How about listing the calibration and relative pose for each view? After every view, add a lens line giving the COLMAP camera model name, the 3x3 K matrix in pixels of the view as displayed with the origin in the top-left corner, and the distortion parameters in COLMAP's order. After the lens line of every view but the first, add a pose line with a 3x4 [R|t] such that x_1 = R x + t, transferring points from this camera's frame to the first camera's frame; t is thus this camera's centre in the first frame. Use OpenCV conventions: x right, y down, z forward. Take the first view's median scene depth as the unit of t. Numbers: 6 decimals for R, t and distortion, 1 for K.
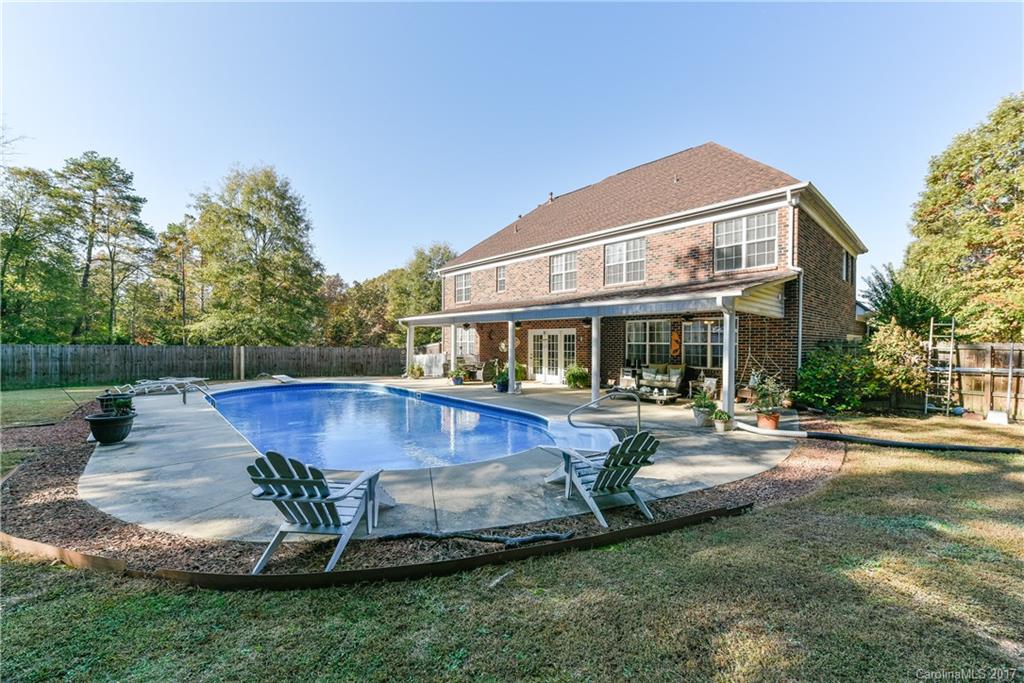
lens RADIAL K [[414.4, 0, 515.1], [0, 414.4, 354.7], [0, 0, 1]] dist [-0.000446, 0.000013]
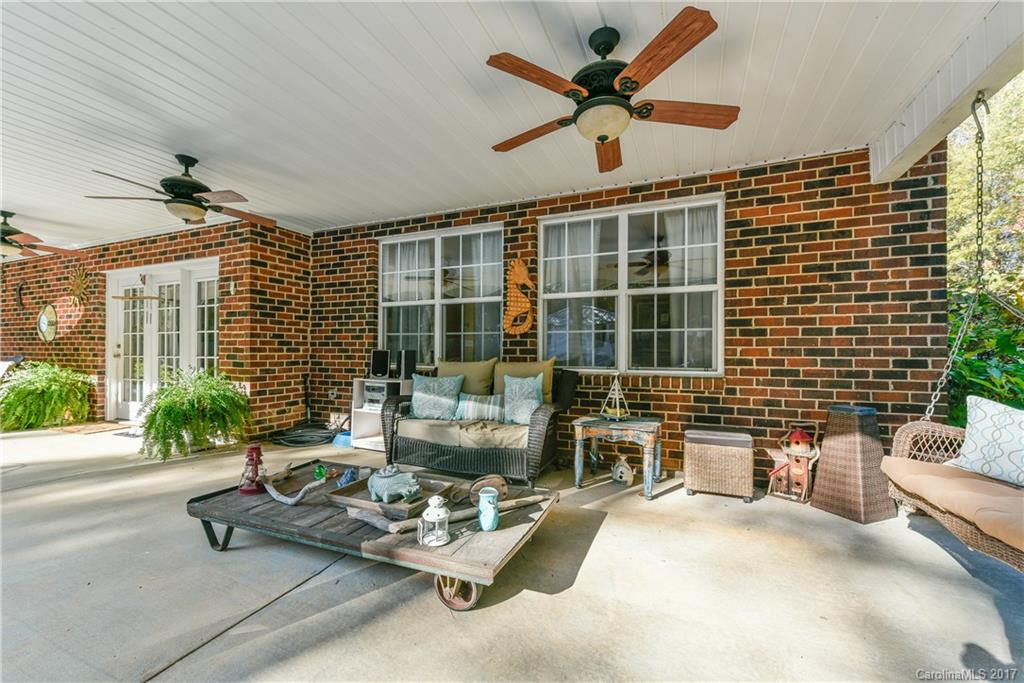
lens RADIAL K [[414.4, 0, 515.1], [0, 414.4, 354.7], [0, 0, 1]] dist [-0.000446, 0.000013]
pose [[0.917941, 0.000161, 0.396717, 0.243380], [0.012010, 0.999530, -0.028195, 0.024707], [-0.396535, 0.030646, 0.917508, 0.669561]]
